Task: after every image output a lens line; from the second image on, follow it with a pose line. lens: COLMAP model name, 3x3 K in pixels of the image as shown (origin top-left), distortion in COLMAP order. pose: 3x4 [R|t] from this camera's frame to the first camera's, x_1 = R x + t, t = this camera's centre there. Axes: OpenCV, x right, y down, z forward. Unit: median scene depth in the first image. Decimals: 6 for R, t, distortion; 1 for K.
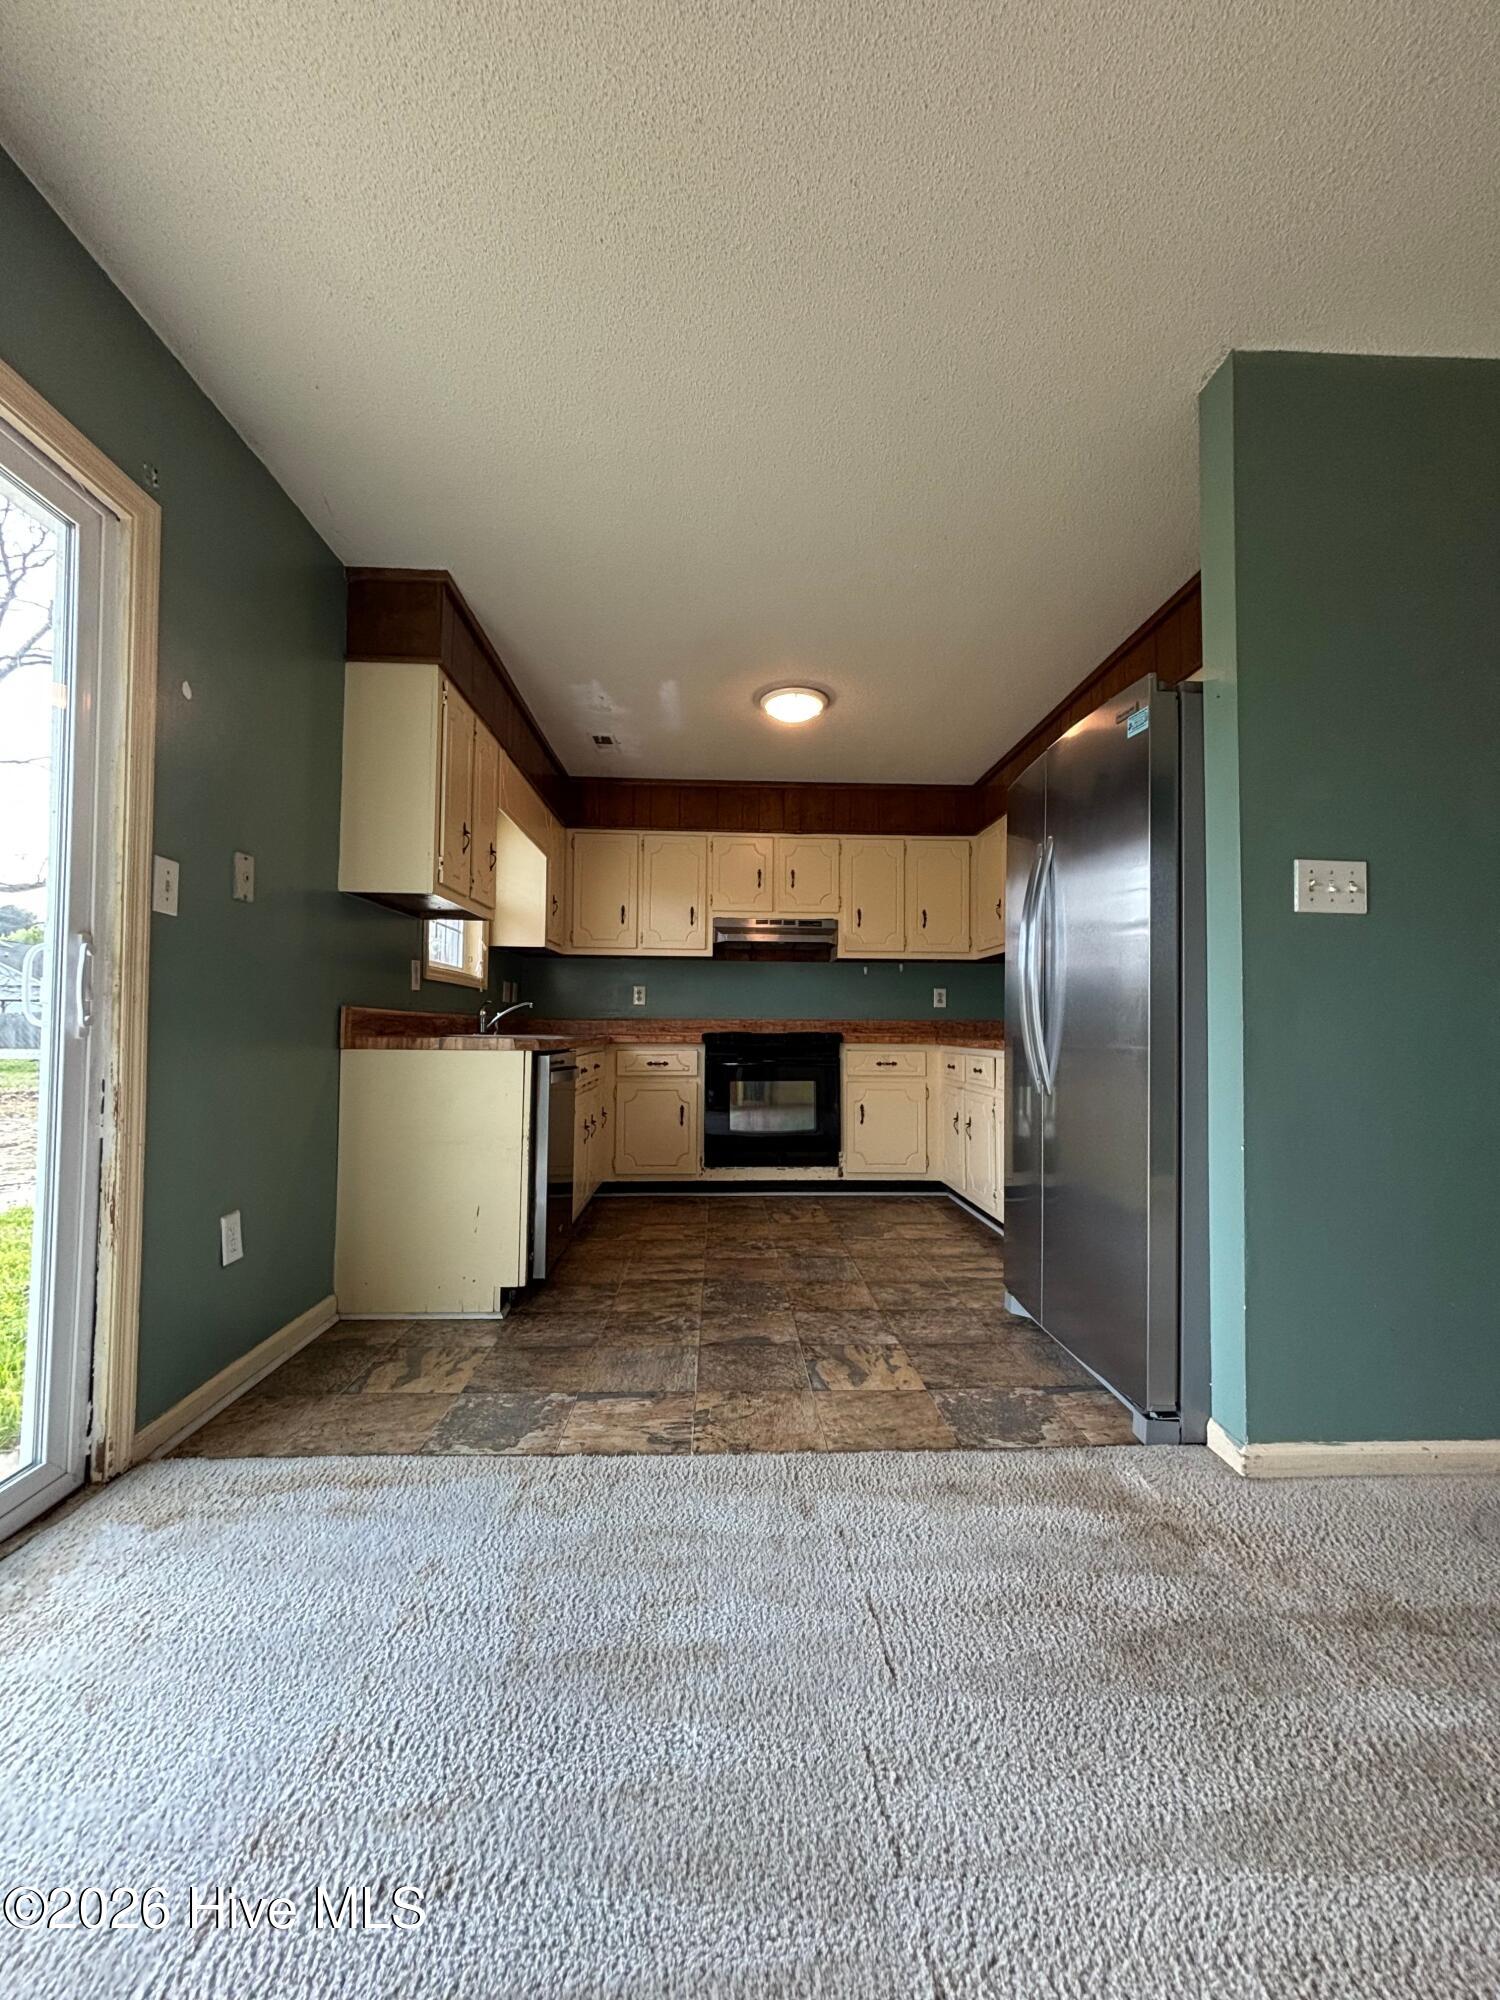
lens RADIAL K [[803.0, 0, 756.3], [0, 803.0, 997.8], [0, 0, 1]] dist [-0.002146, 0.000056]
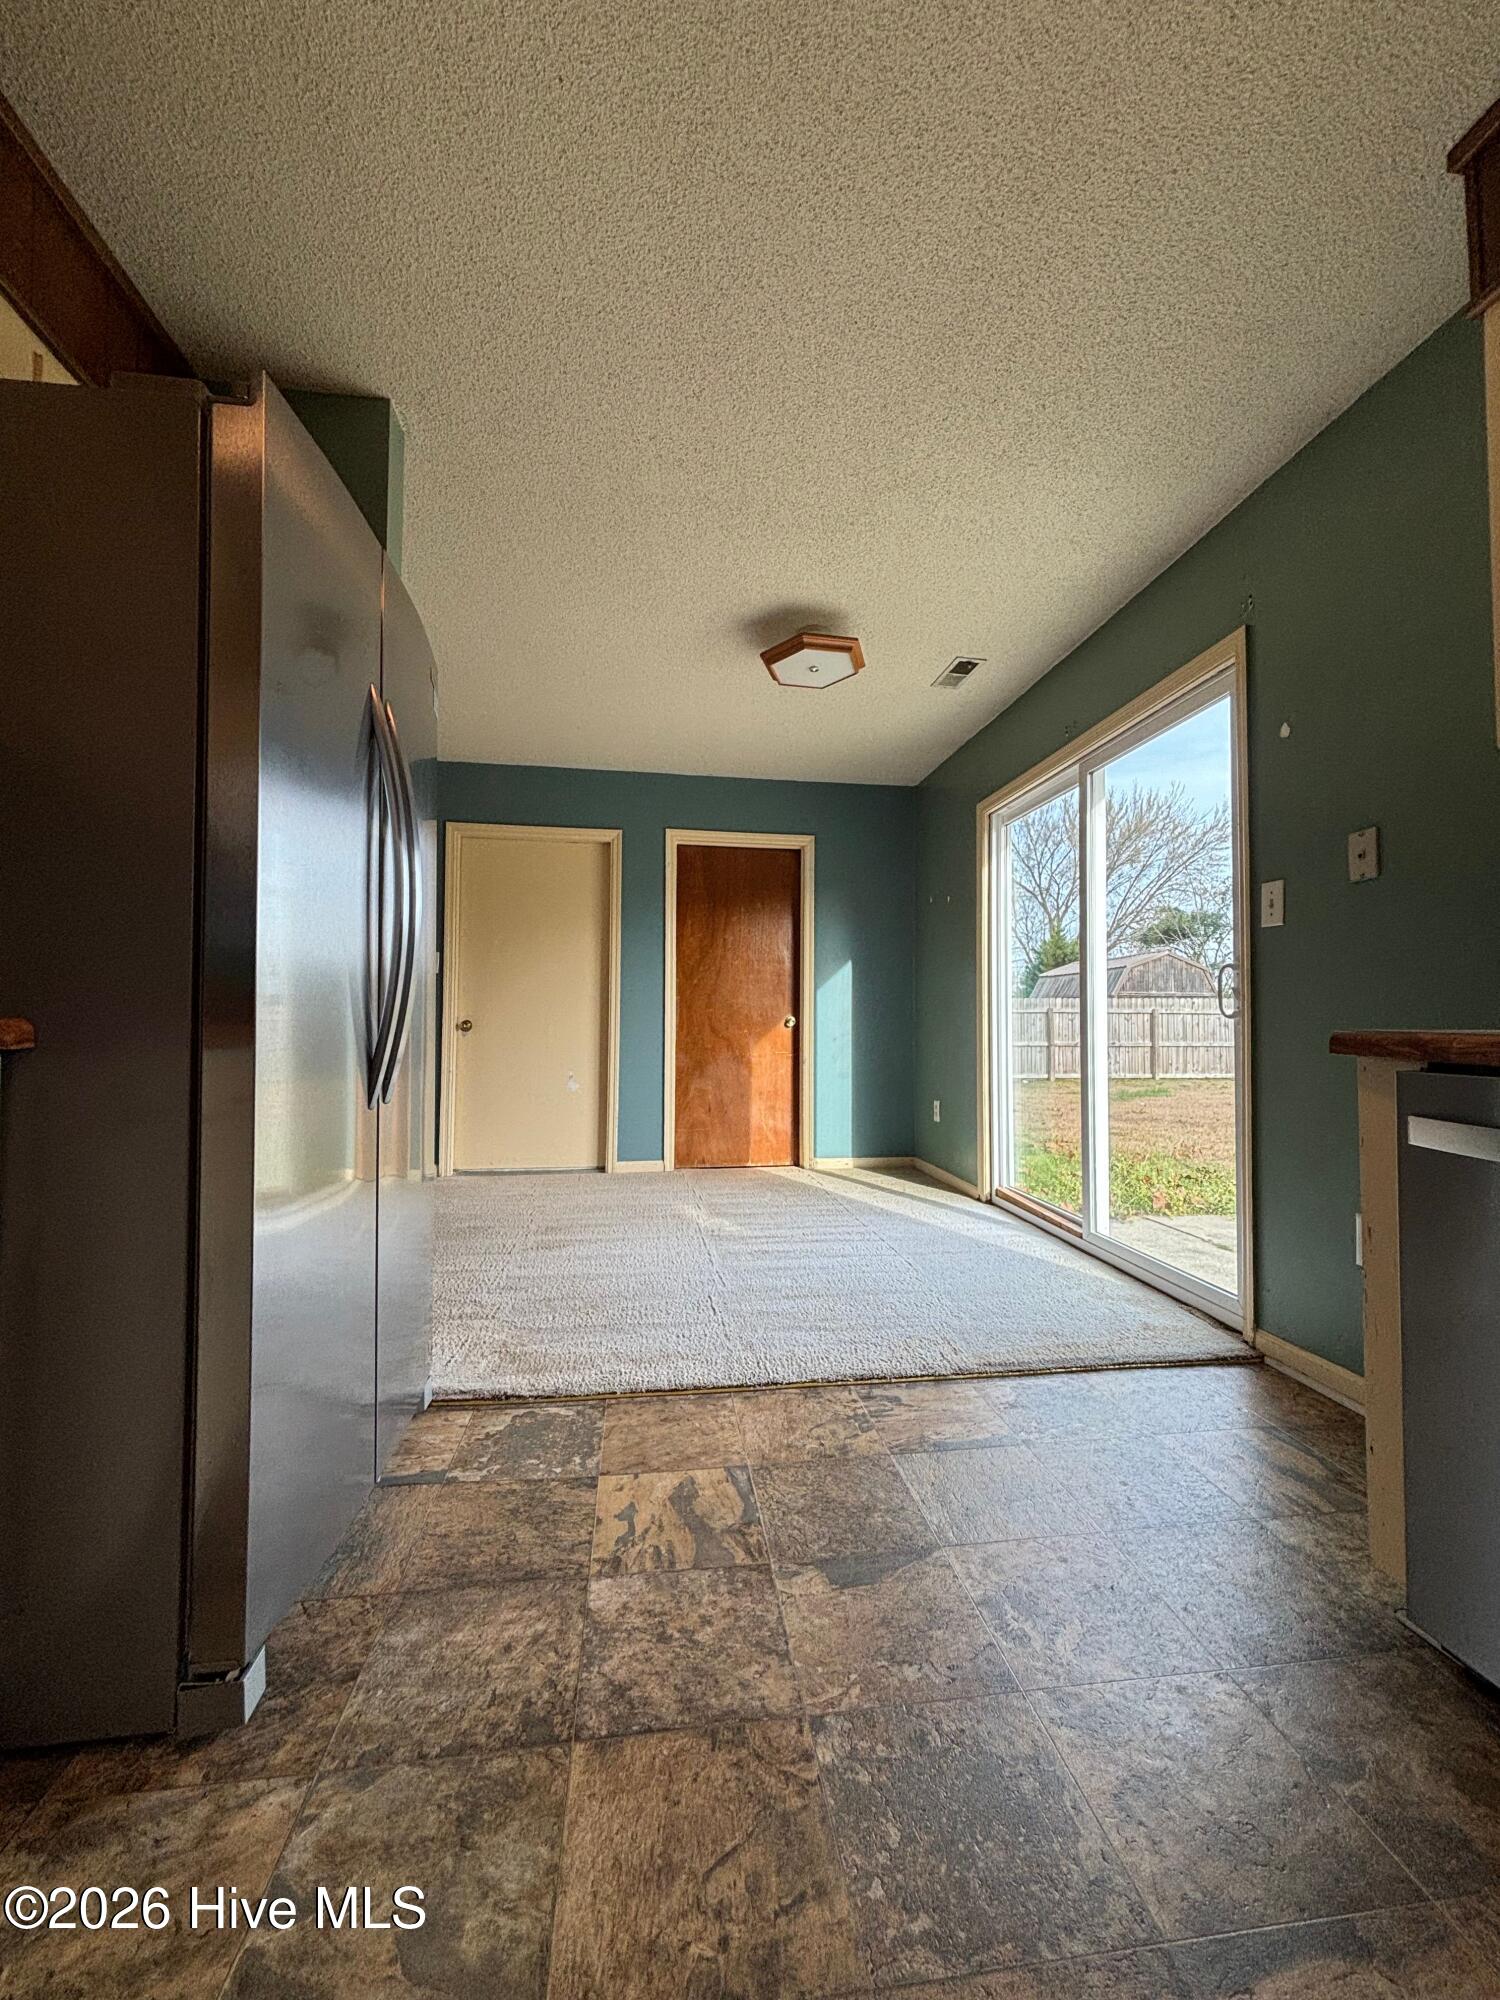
lens RADIAL K [[803.0, 0, 735.8], [0, 803.0, 1003.1], [0, 0, 1]] dist [-0.002146, 0.000056]
pose [[-0.997694, -0.016091, -0.065934, 0.116825], [-0.011573, 0.997595, -0.068342, 0.074609], [0.066875, -0.067422, -0.995481, 1.509831]]
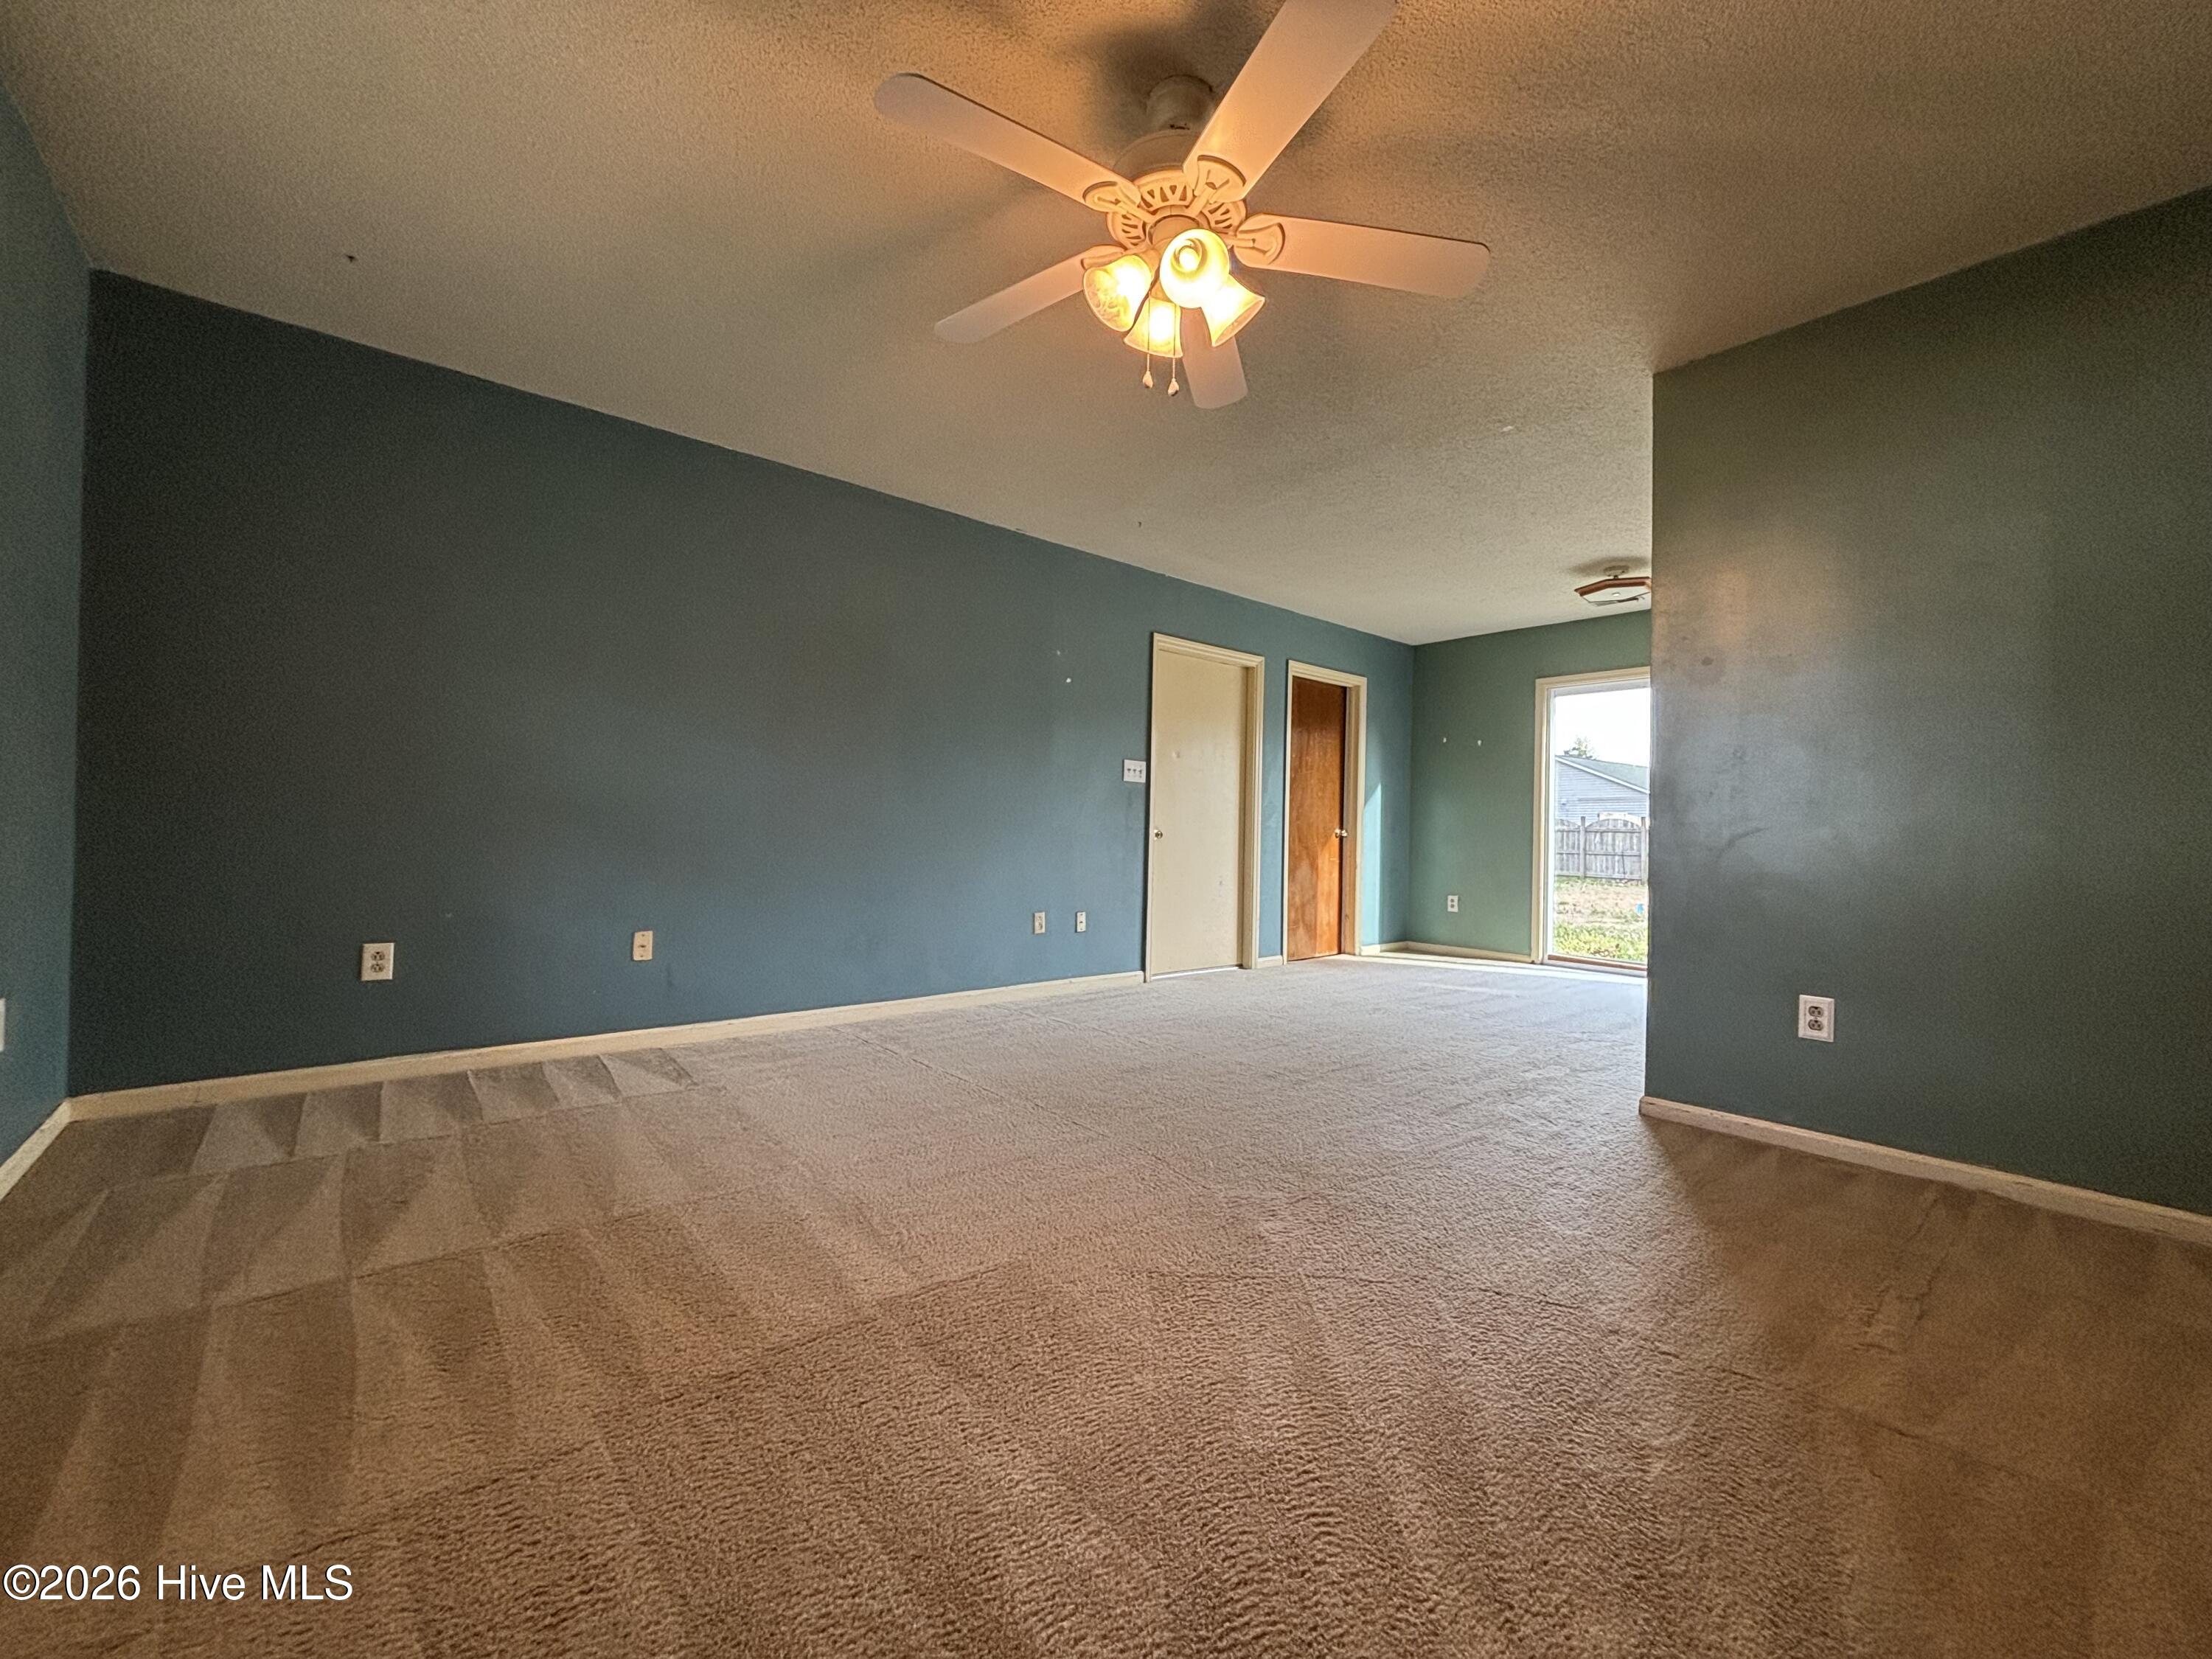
lens RADIAL K [[888.1, 0, 1093.4], [0, 888.1, 837.3], [0, 0, 1]] dist [-0.002146, 0.000056]
pose [[-0.816003, -0.022425, -0.577613, 1.988000], [-0.002861, 0.999392, -0.034758, 0.087321], [0.578041, -0.026710, -0.815570, 1.231605]]
